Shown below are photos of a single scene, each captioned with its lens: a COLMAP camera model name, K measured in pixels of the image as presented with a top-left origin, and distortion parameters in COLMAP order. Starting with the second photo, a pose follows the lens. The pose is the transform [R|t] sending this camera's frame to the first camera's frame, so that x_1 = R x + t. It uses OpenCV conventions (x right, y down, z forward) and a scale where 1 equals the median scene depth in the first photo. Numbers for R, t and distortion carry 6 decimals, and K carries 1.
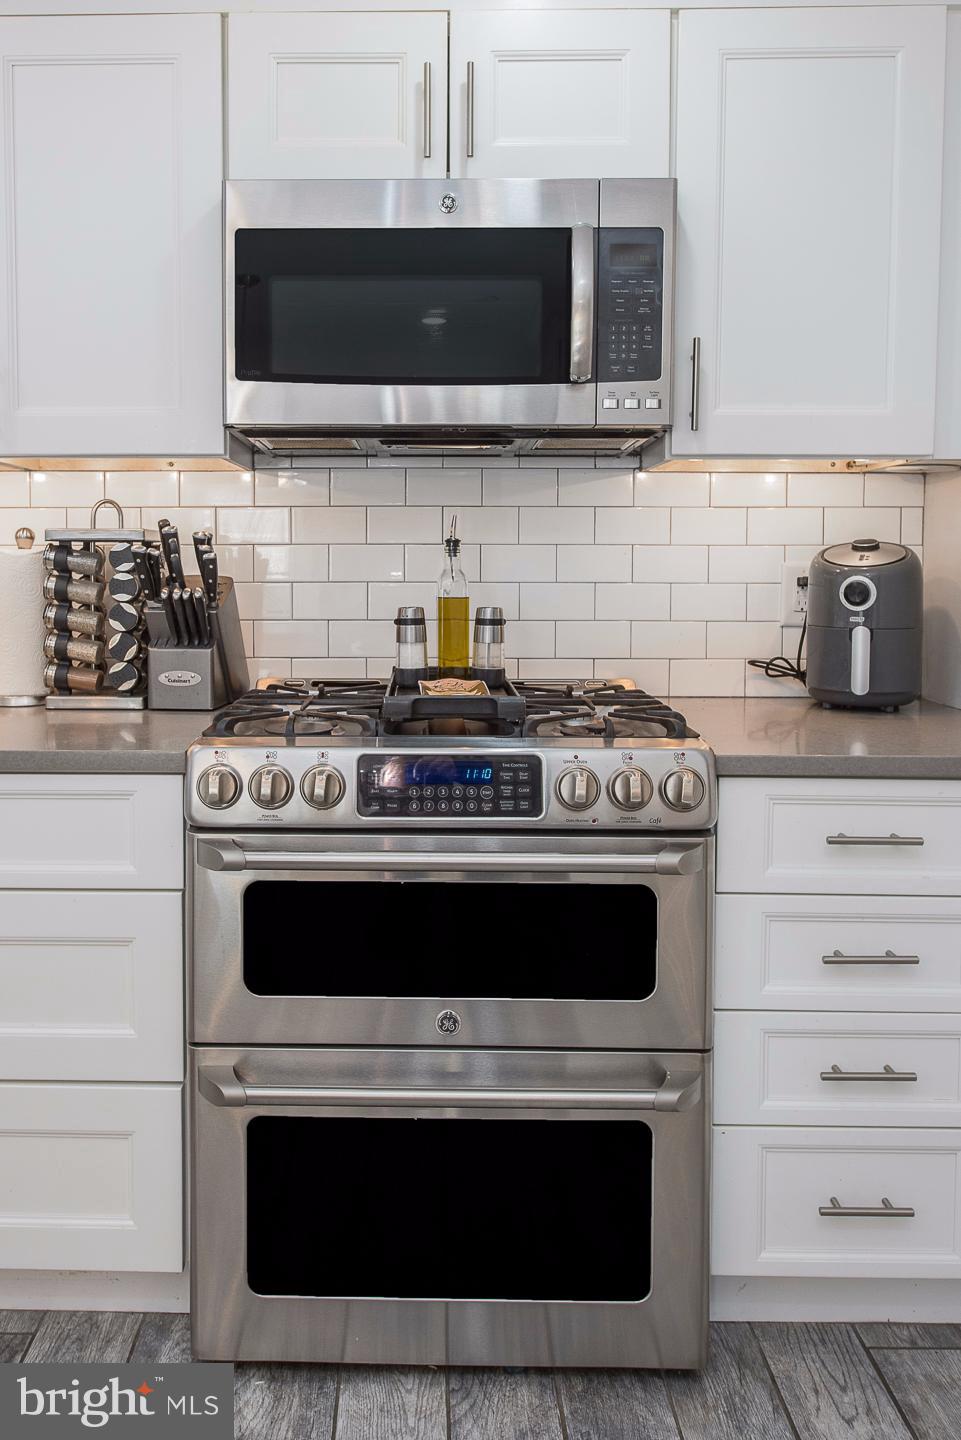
lens RADIAL K [[1077.4, 0, 407.6], [0, 1077.4, 606.6], [0, 0, 1]] dist [-0.013203, -0.007432]
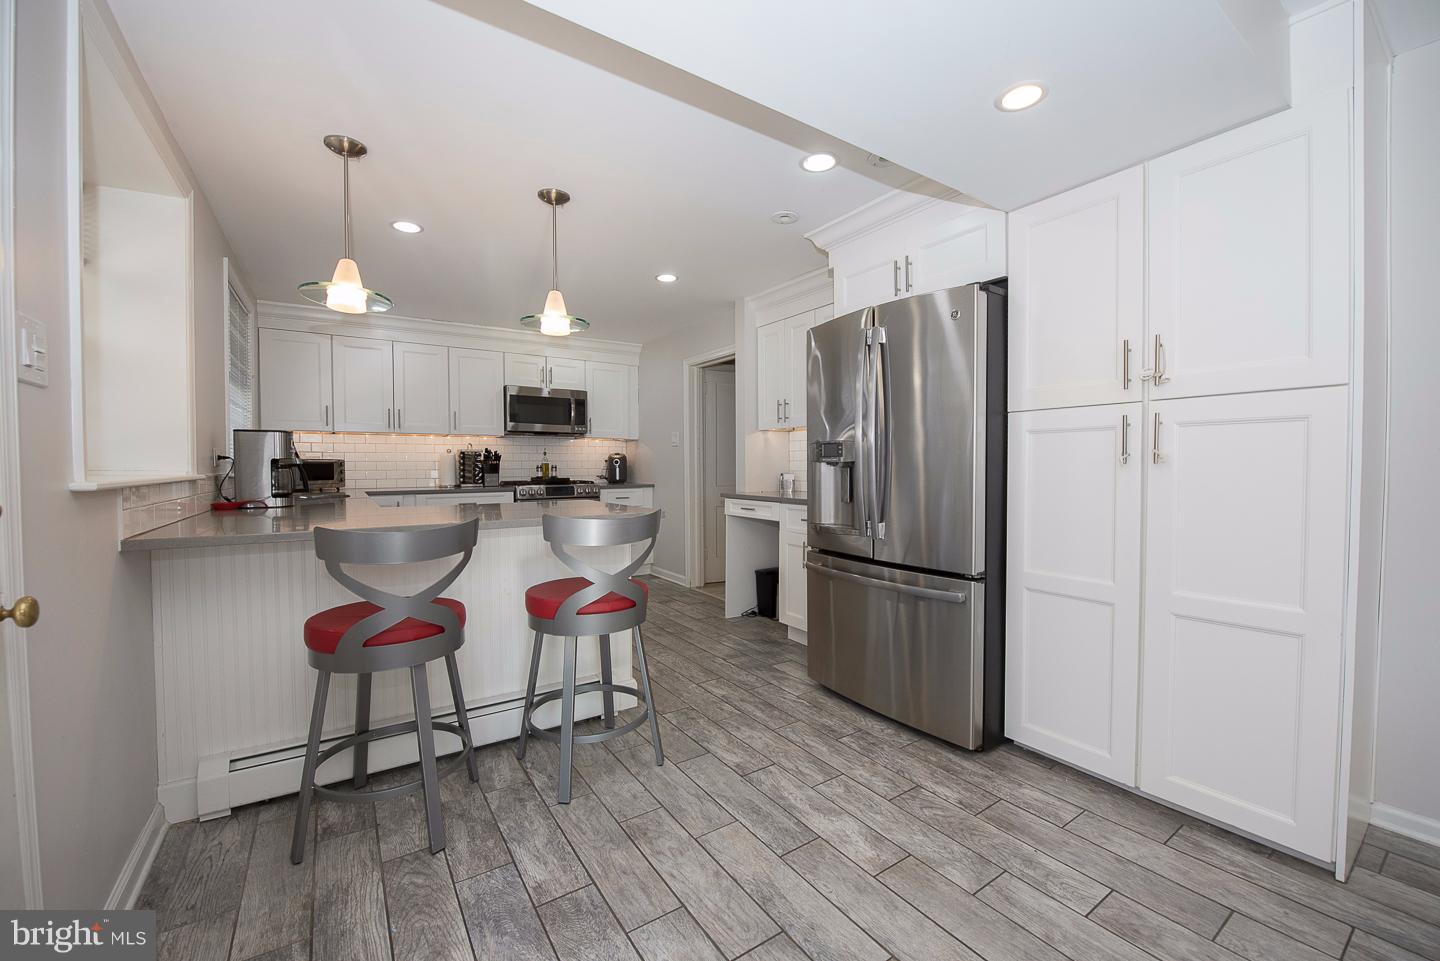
lens RADIAL K [[571.8, 0, 725.8], [0, 571.8, 480.5], [0, 0, 1]] dist [-0.018448, -0.001572]
pose [[0.808102, -0.022590, 0.588610, -0.908565], [0.033421, 0.999413, -0.007528, 0.129374], [-0.588094, 0.025756, 0.808382, -1.805880]]
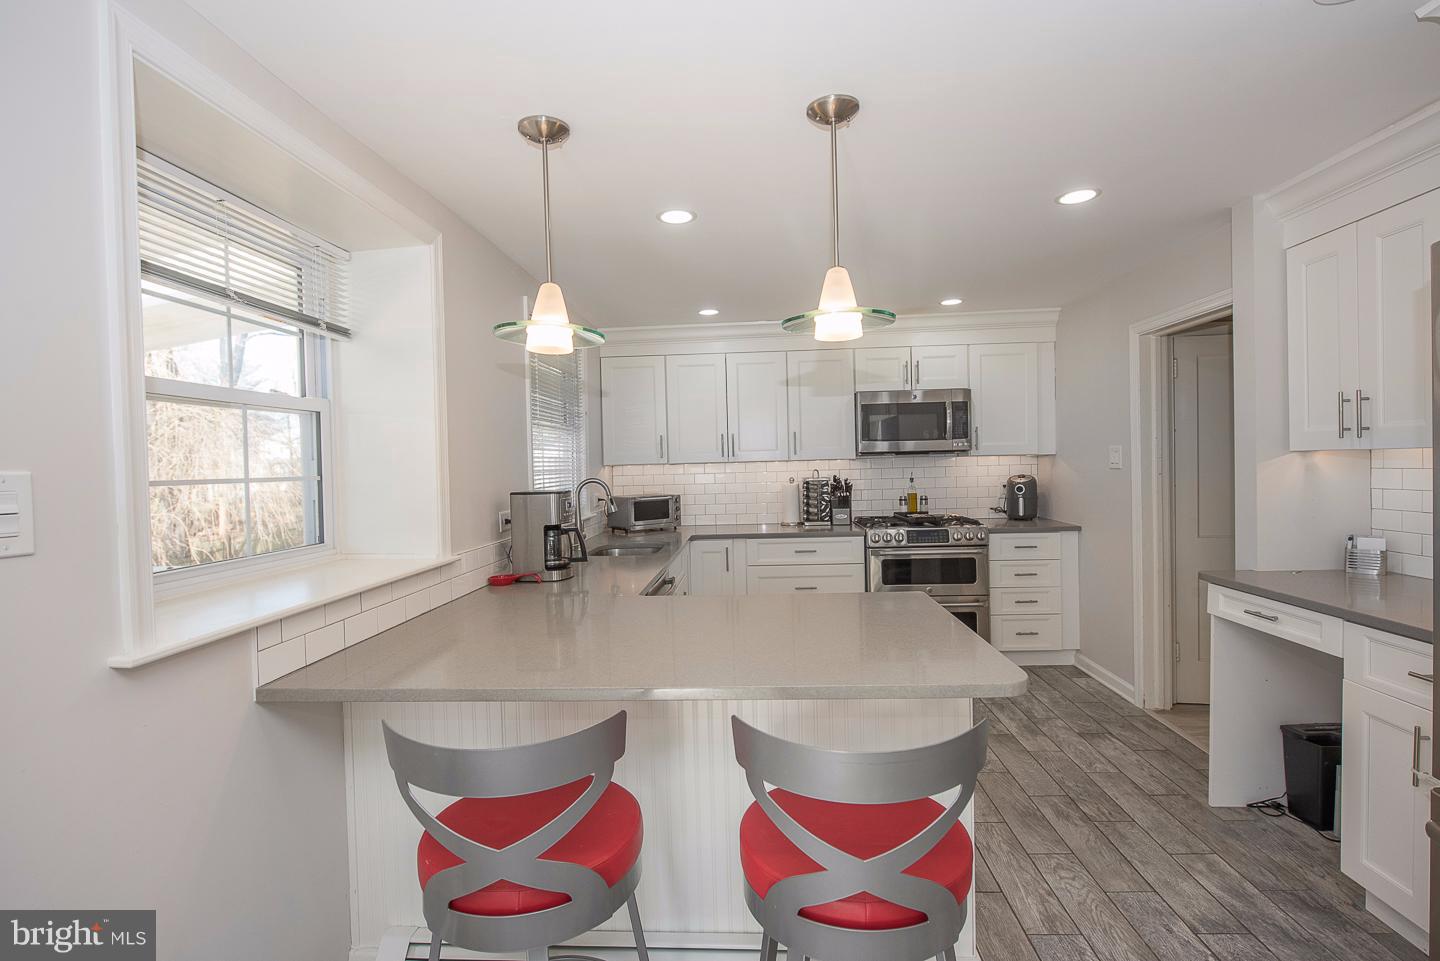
lens RADIAL K [[673.9, 0, 717.2], [0, 673.9, 479.5], [0, 0, 1]] dist [-0.017324, -0.000810]
pose [[0.998969, -0.029433, -0.034563, -0.578372], [0.028701, 0.999357, -0.021497, -0.026674], [0.035174, 0.020483, 0.999171, -1.438645]]
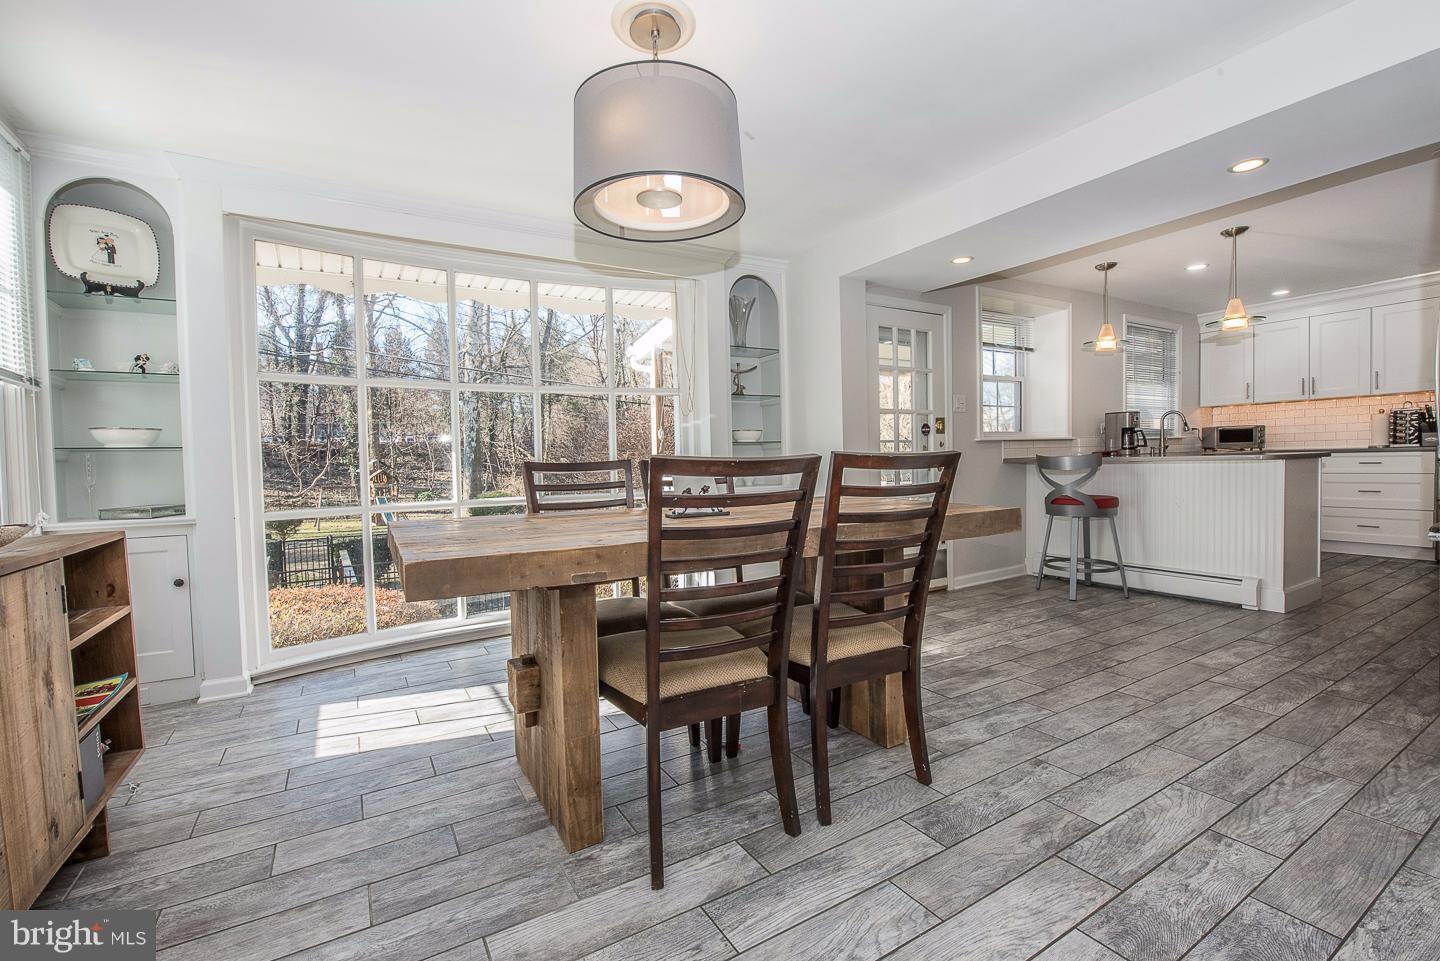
lens RADIAL K [[633.8, 0, 718.0], [0, 633.8, 483.1], [0, 0, 1]] dist [-0.016248, 0.000381]
pose [[0.535404, 0.012265, -0.844507, 0.401264], [-0.010150, 0.999916, 0.008086, 0.267769], [0.844535, 0.004243, 0.535484, -3.026729]]
